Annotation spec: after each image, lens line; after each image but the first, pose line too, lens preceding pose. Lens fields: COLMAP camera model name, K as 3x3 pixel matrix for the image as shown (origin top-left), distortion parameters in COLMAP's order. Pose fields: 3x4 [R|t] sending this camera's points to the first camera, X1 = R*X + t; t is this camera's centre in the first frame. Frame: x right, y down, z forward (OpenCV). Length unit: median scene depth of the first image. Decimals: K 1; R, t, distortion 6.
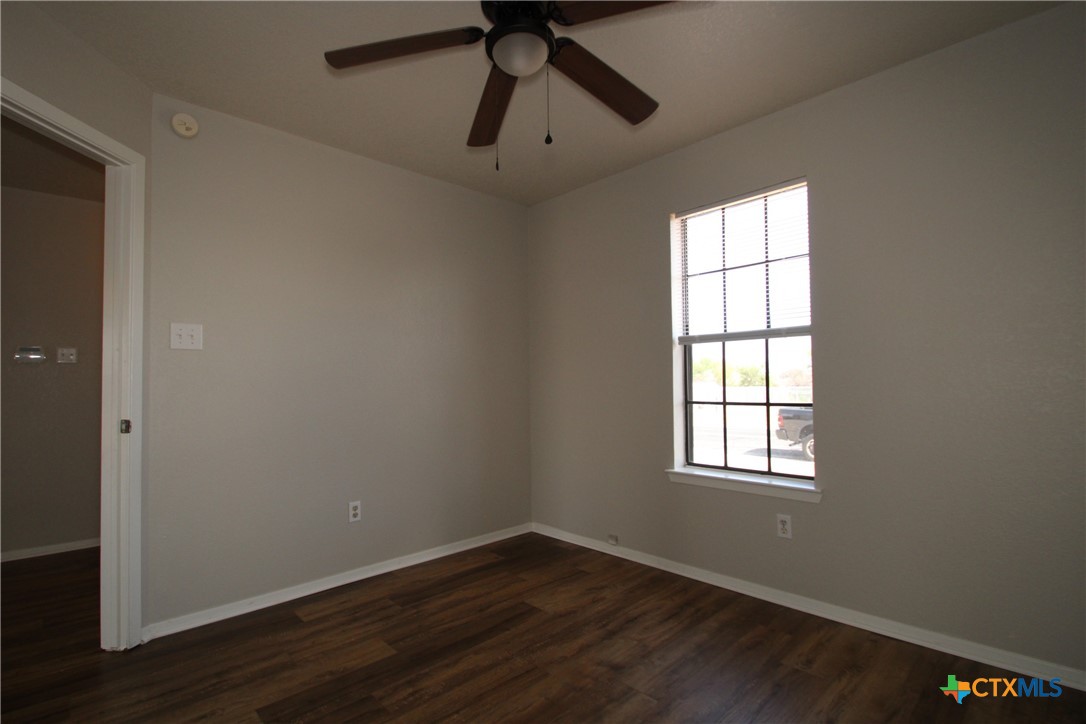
lens RADIAL K [[504.3, 0, 535.3], [0, 504.3, 372.5], [0, 0, 1]] dist [0.002982, -0.010411]
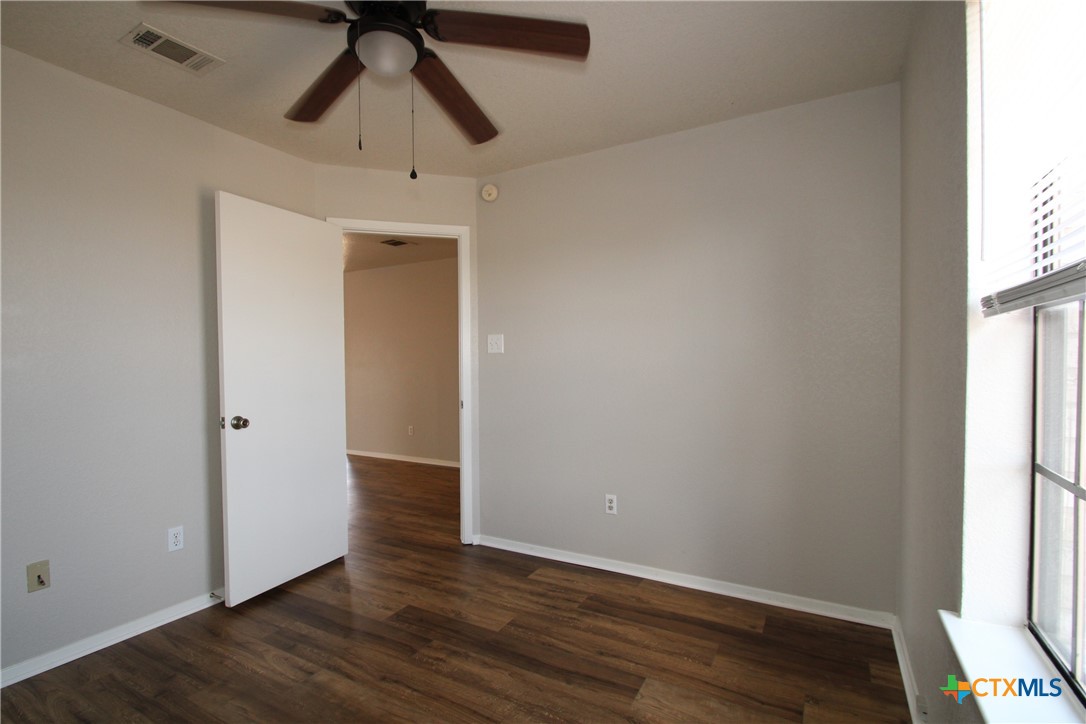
lens RADIAL K [[504.3, 0, 535.3], [0, 504.3, 372.5], [0, 0, 1]] dist [0.002982, -0.010411]
pose [[0.295489, 0.030871, -0.954847, 0.694157], [0.028092, 0.998765, 0.040985, -0.046401], [0.954933, -0.038934, 0.294257, 0.687517]]
